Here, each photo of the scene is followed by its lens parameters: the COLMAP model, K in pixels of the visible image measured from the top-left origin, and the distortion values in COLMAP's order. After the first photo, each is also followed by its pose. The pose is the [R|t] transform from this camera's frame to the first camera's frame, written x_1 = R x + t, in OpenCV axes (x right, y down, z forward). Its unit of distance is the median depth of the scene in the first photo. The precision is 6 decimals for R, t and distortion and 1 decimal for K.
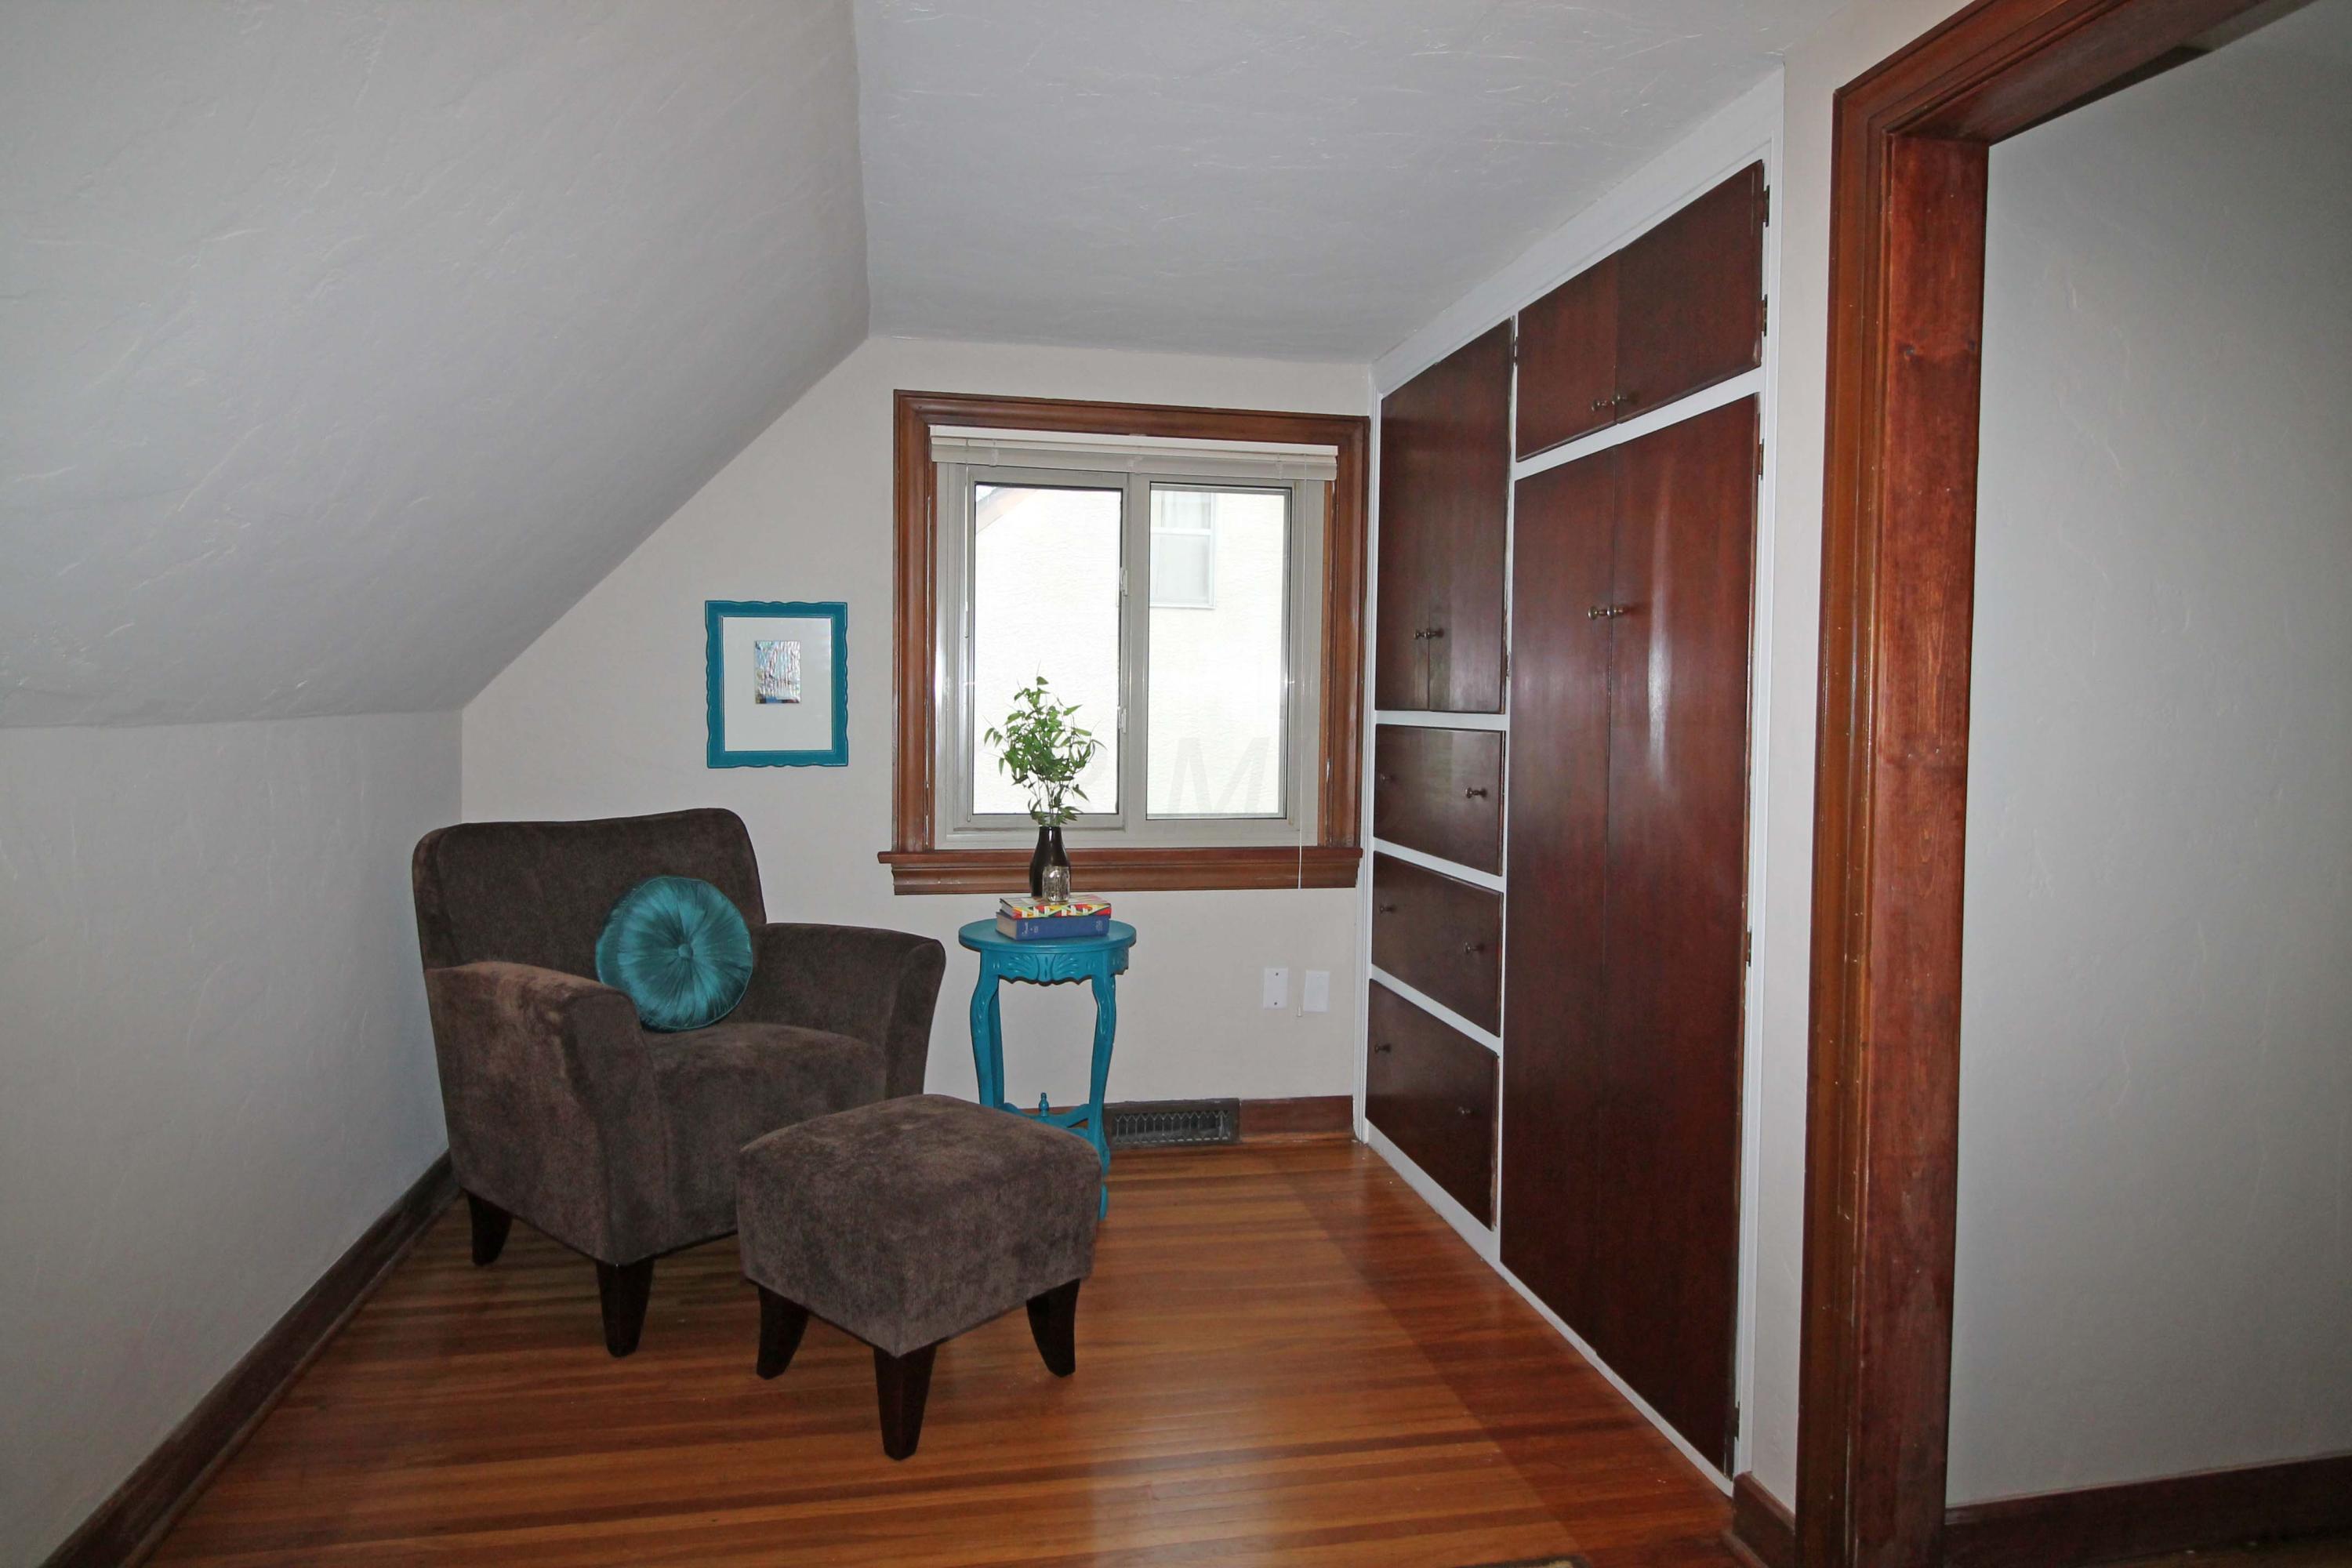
lens RADIAL K [[1373.0, 0, 1175.5], [0, 1373.0, 764.0], [0, 0, 1]] dist [-0.004130, 0.001391]
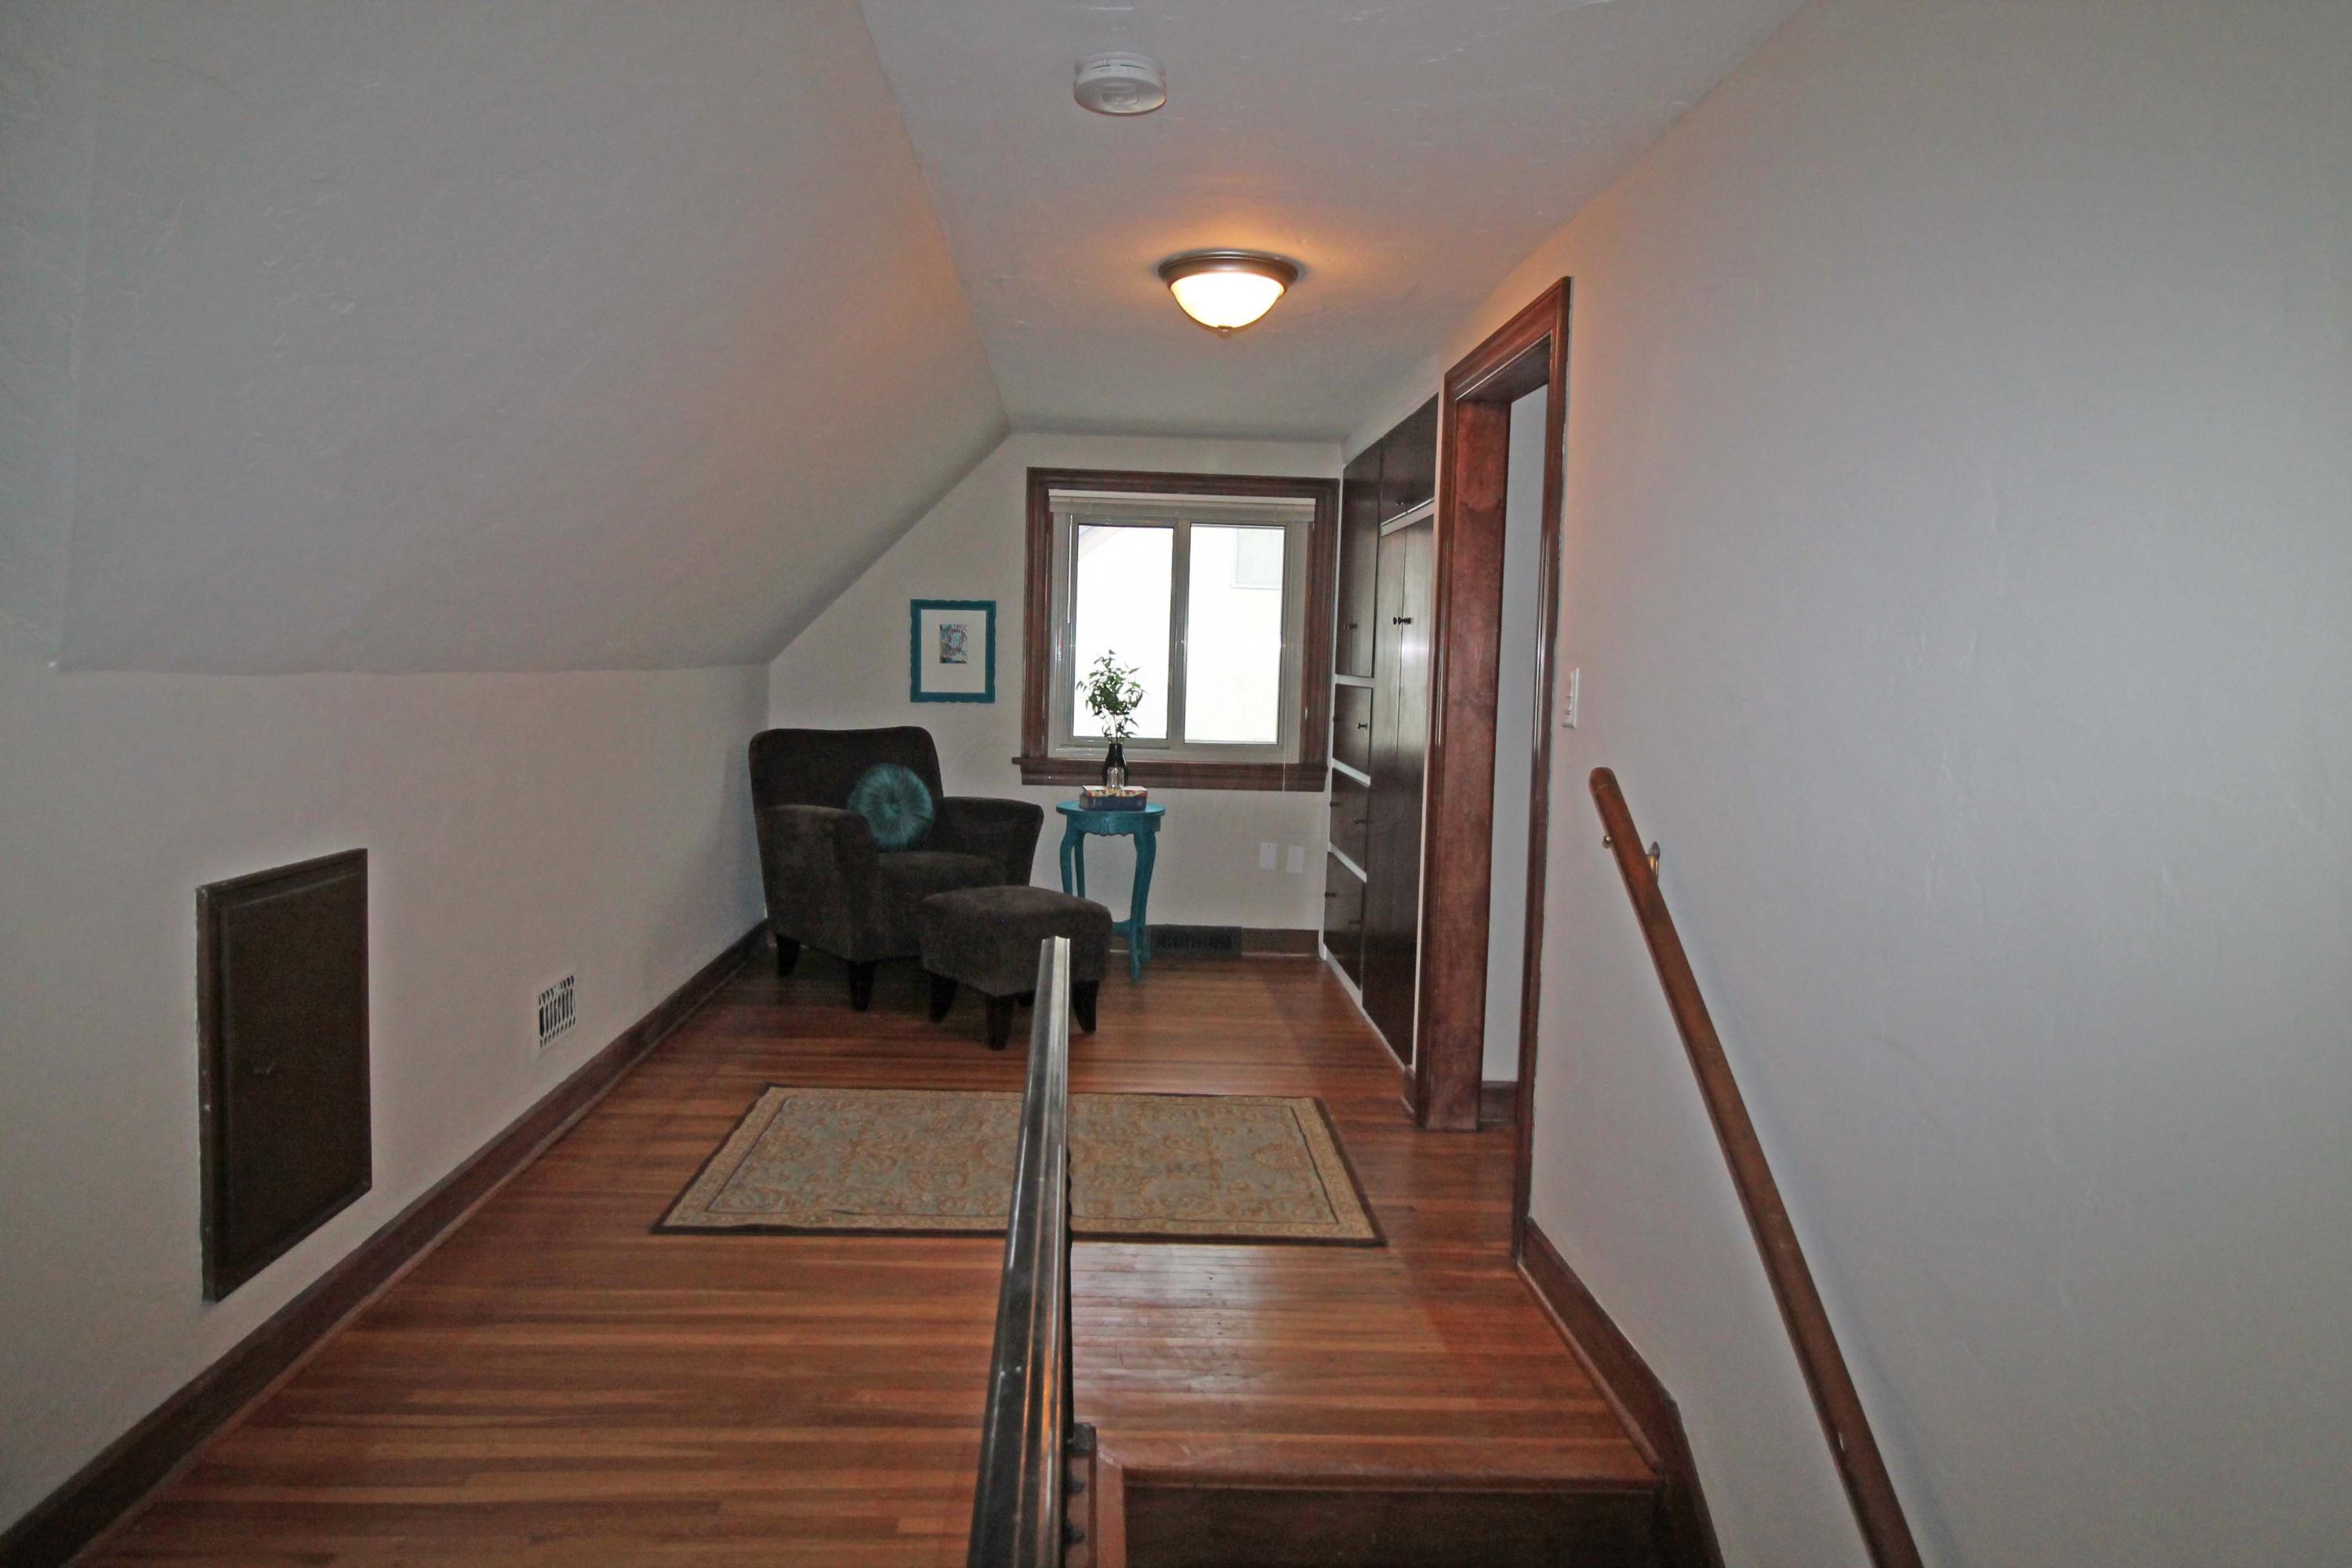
lens RADIAL K [[1373.0, 0, 1173.2], [0, 1373.0, 779.4], [0, 0, 1]] dist [-0.004130, 0.001391]
pose [[0.989449, 0.029770, -0.141788, 0.199719], [-0.024133, 0.998855, 0.041310, 0.019395], [0.142856, -0.037453, 0.989035, -0.565574]]
